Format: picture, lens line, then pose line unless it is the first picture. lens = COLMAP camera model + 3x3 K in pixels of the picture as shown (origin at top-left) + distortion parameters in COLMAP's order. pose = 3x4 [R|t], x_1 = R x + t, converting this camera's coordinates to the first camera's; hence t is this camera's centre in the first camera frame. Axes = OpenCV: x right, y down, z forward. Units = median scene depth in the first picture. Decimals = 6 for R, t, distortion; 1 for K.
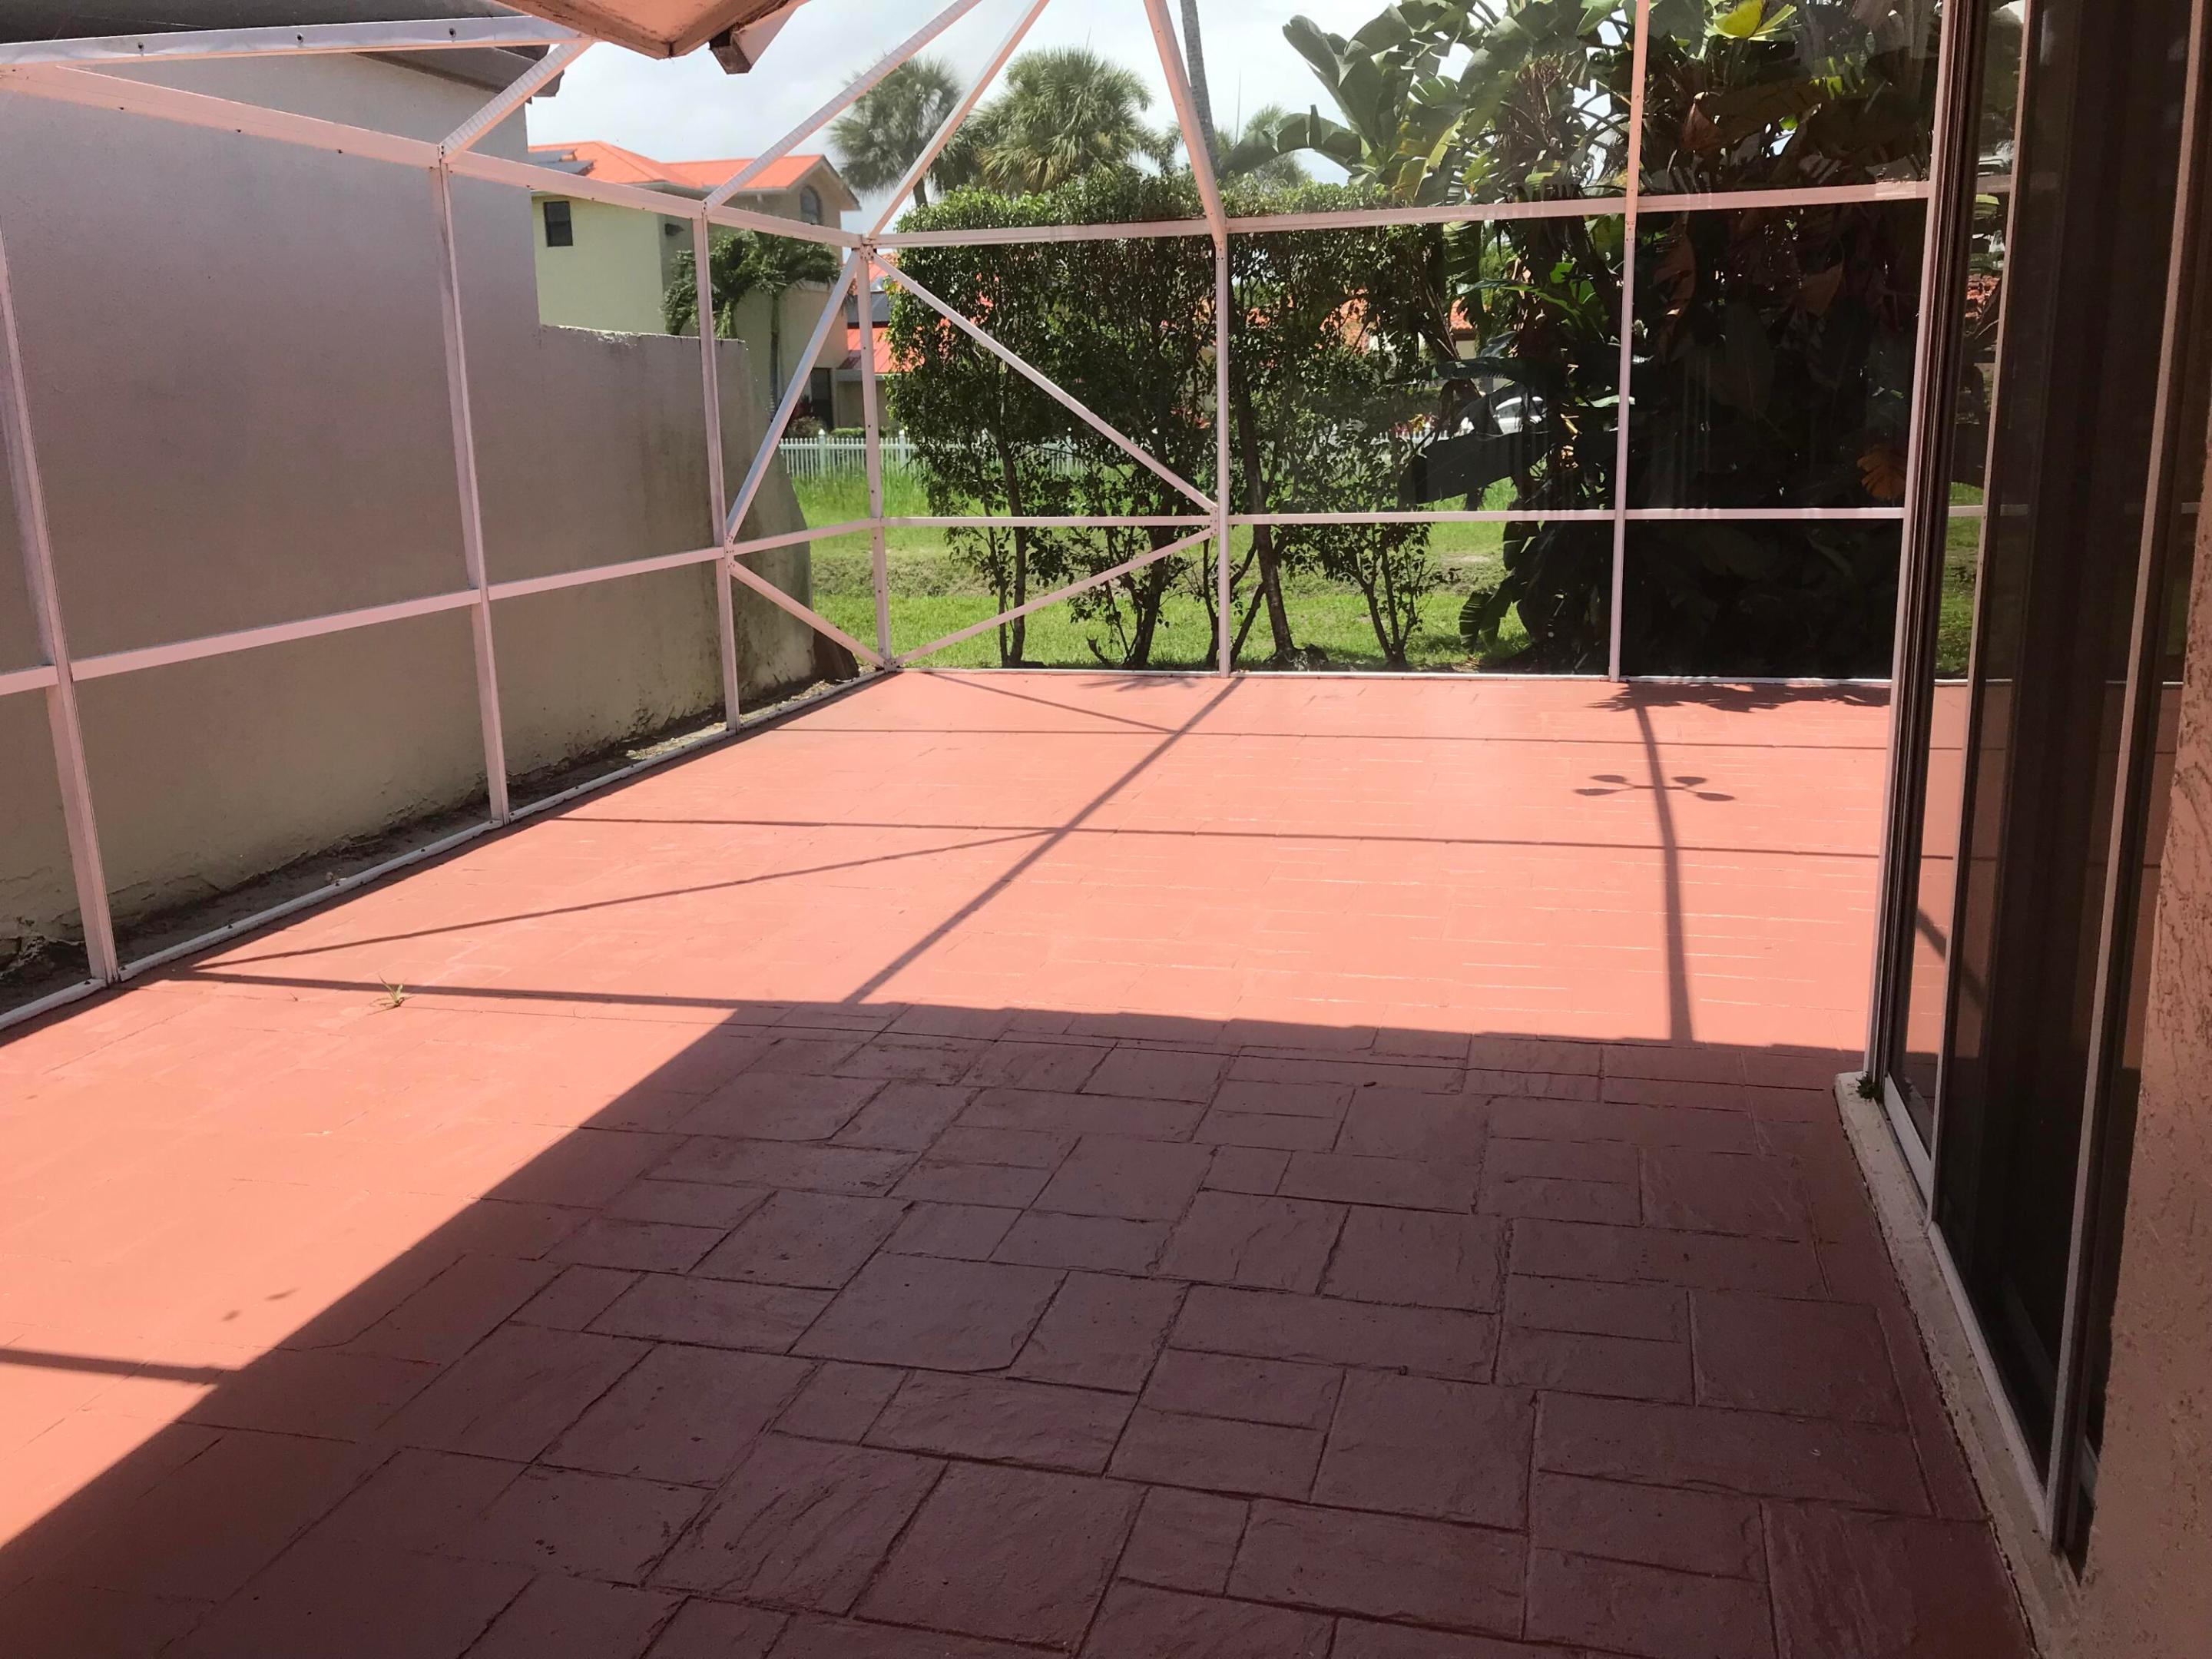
lens RADIAL K [[1790.7, 0, 1111.0], [0, 1790.7, 818.7], [0, 0, 1]] dist [0.006724, 0.001333]
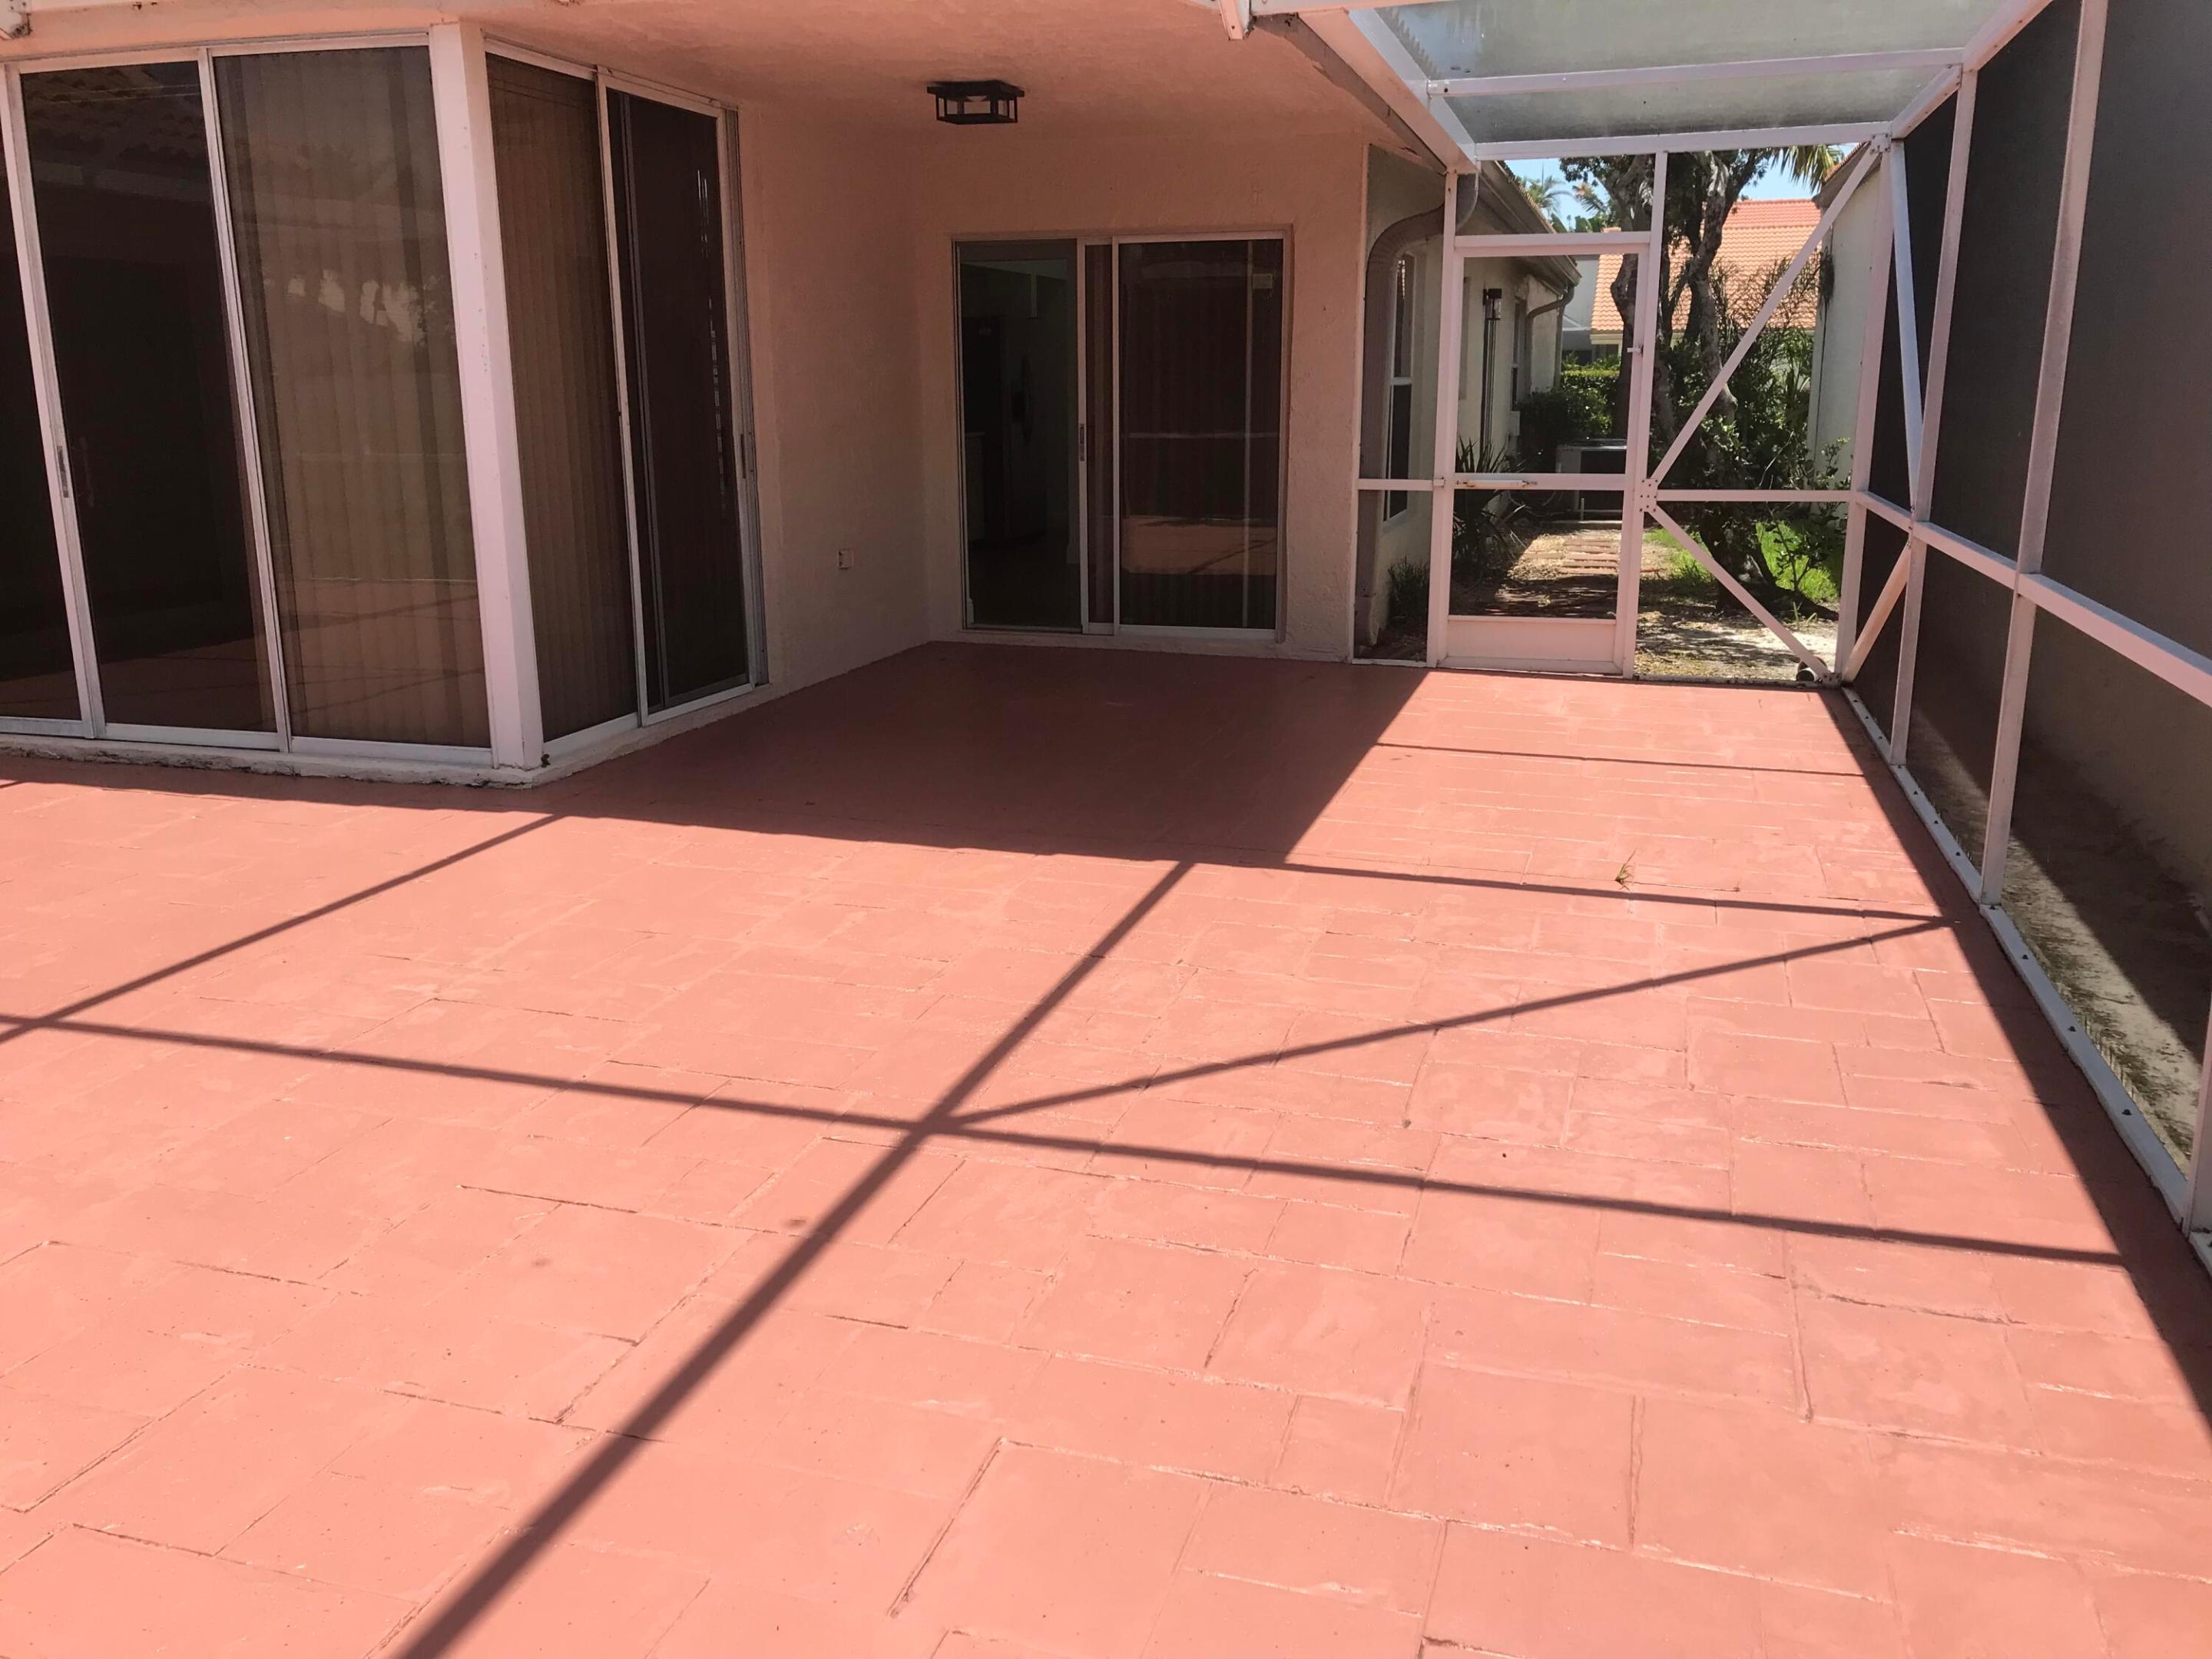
lens RADIAL K [[1774.5, 0, 1109.1], [0, 1774.5, 847.3], [0, 0, 1]] dist [0.001420, 0.000085]
pose [[-0.999122, 0.020279, 0.036658, -0.124647], [0.034774, 0.889433, 0.455741, -0.377989], [-0.023363, 0.456616, -0.889357, 1.798243]]
